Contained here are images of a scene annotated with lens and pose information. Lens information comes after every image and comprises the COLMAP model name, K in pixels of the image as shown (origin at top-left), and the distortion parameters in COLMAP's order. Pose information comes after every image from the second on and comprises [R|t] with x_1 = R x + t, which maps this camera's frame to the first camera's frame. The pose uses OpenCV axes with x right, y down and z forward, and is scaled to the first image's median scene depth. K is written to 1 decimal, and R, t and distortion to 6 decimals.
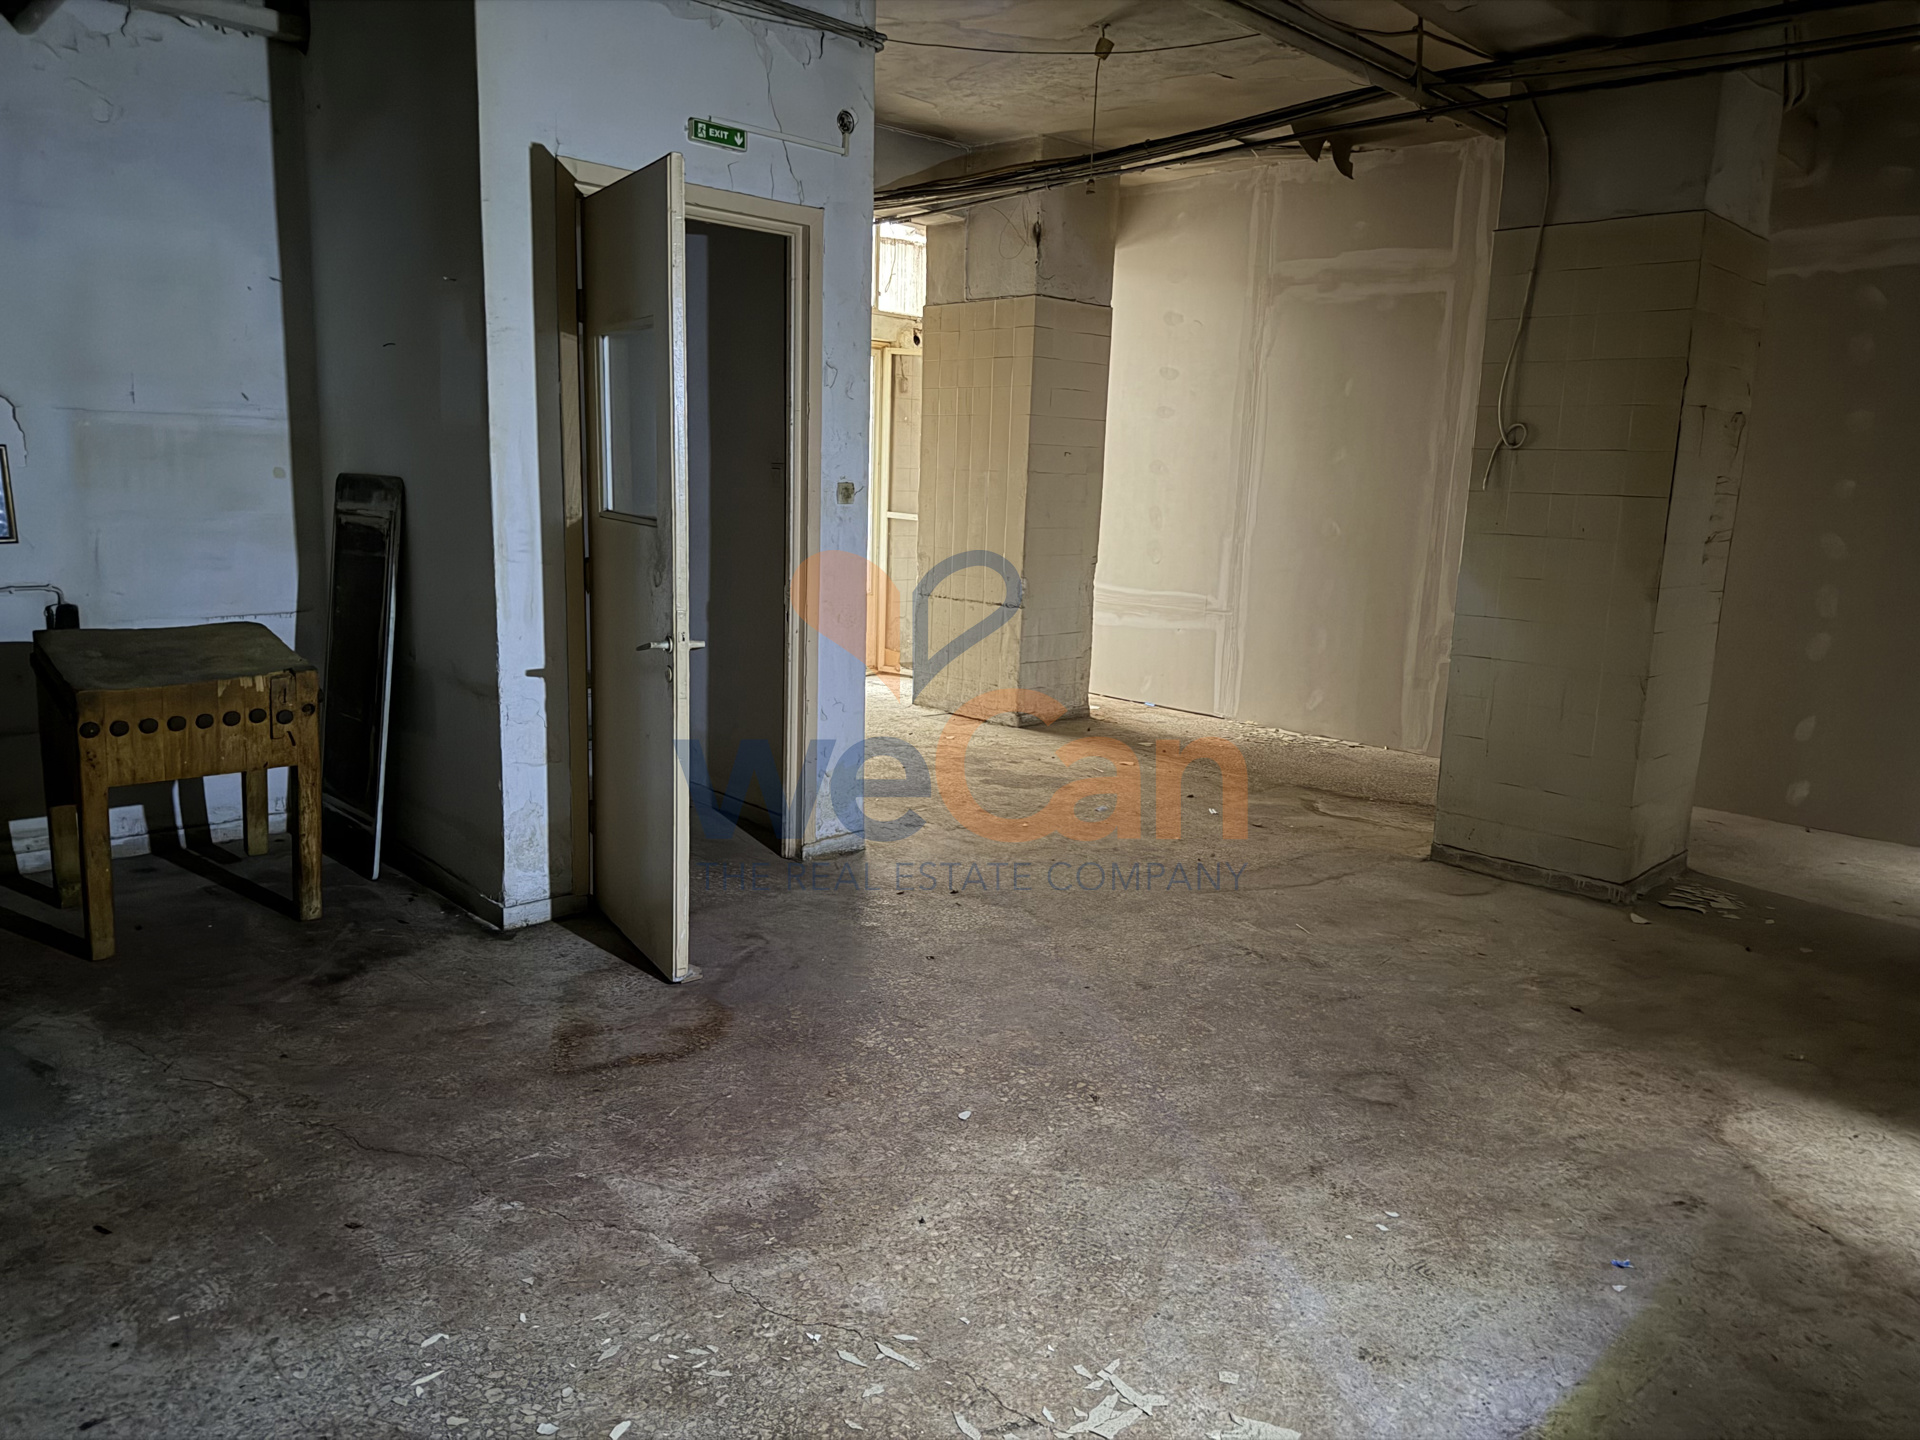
lens RADIAL K [[1330.2, 0, 966.1], [0, 1330.2, 733.5], [0, 0, 1]] dist [0.062148, -0.085675]
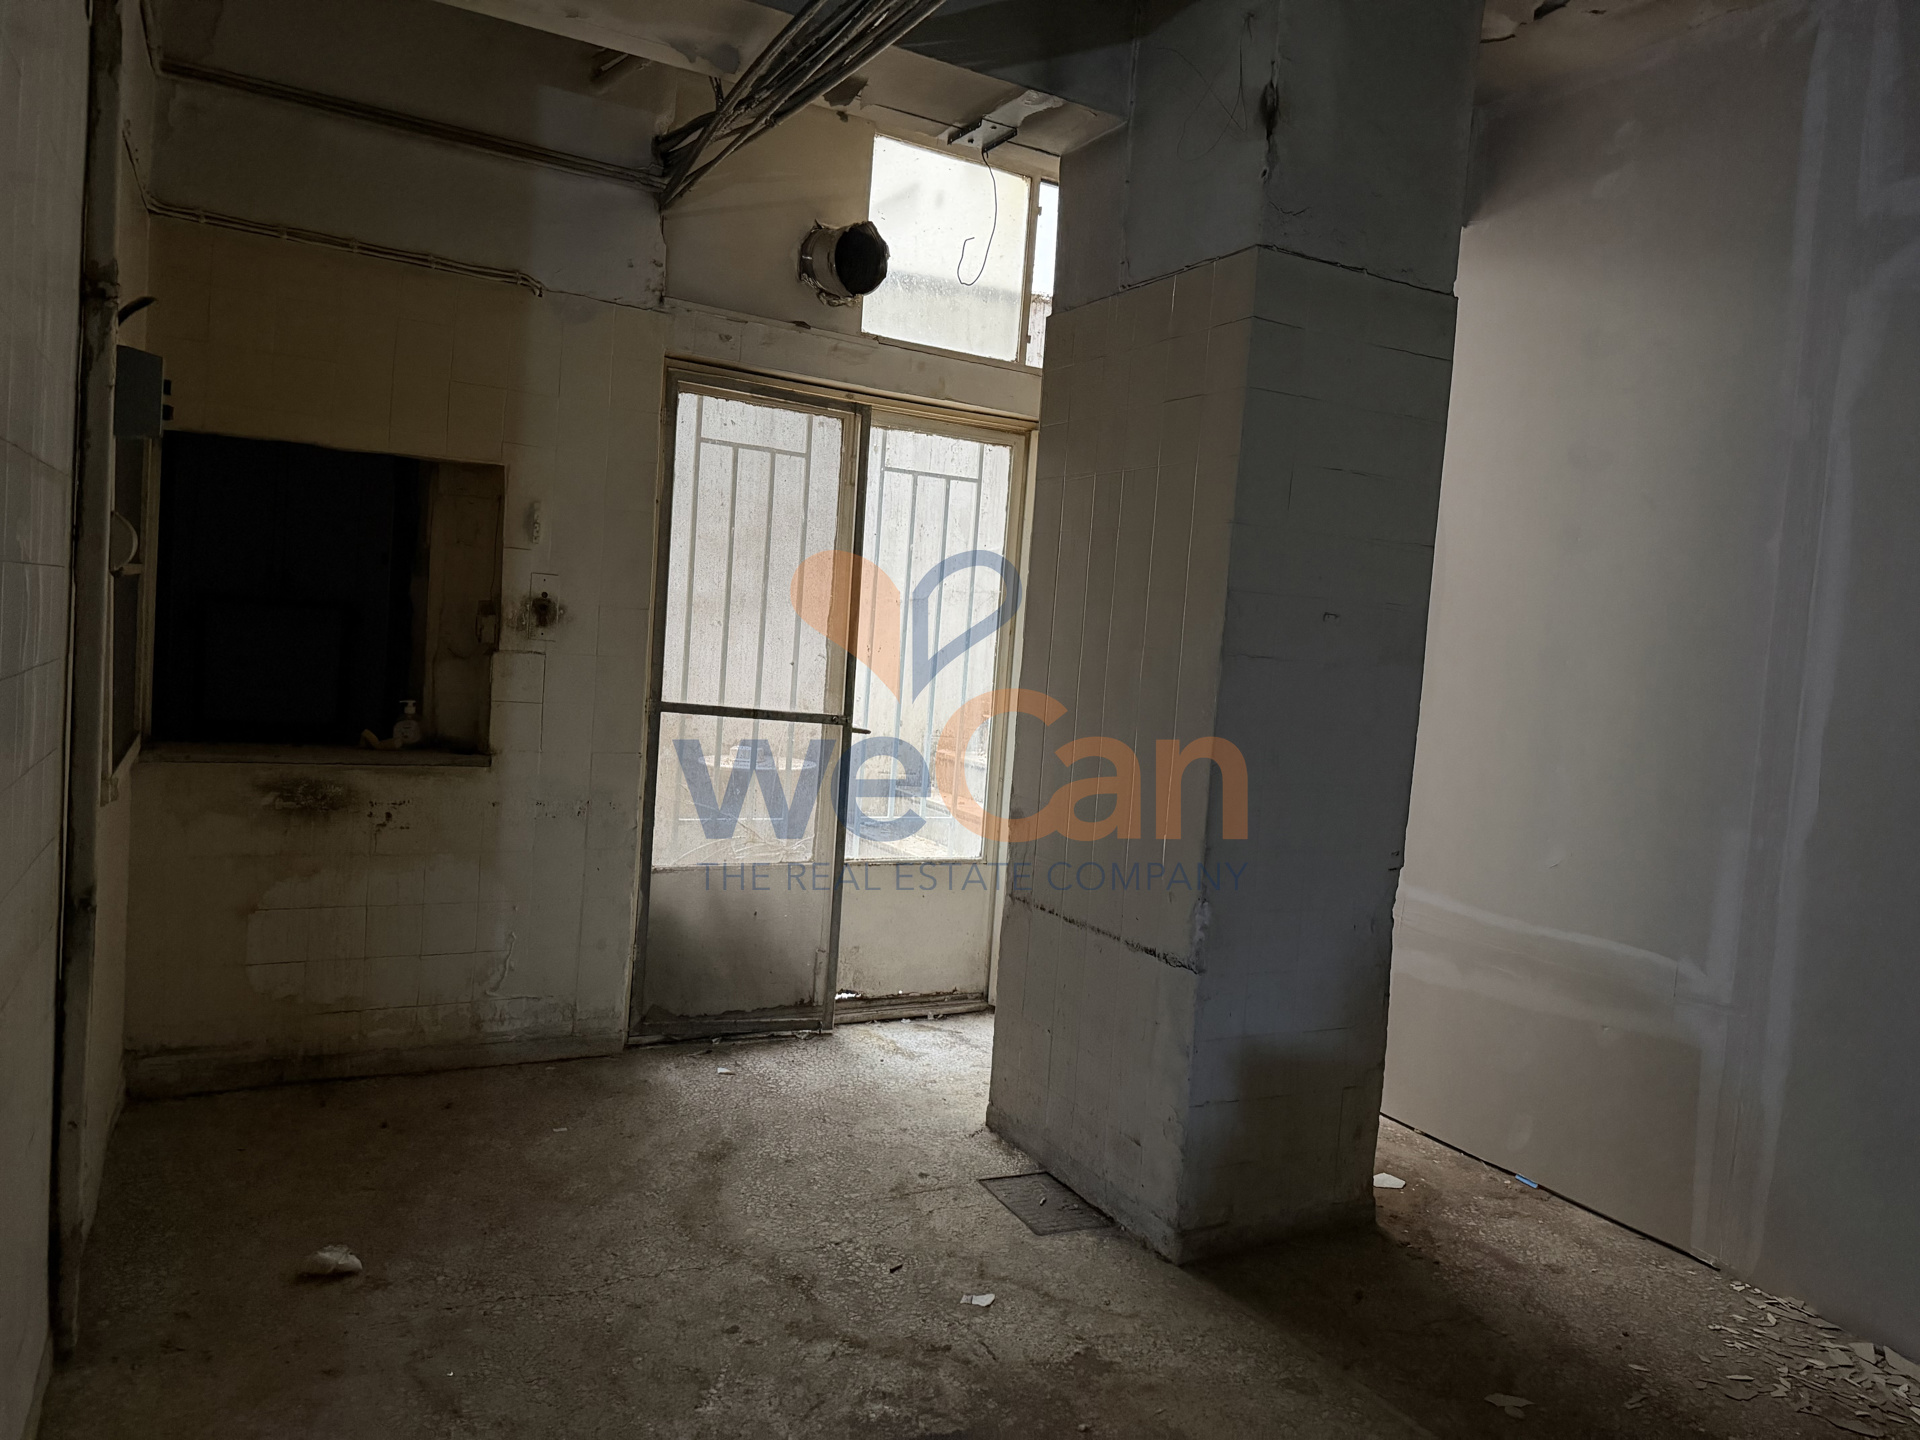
lens RADIAL K [[1345.4, 0, 960.0], [0, 1345.4, 720.0], [0, 0, 1]] dist [0.034001, -0.044241]
pose [[0.963289, 0.048011, -0.264139, 0.076108], [-0.089752, 0.984860, -0.148305, -0.101780], [0.253020, 0.166568, 0.953014, 0.558620]]
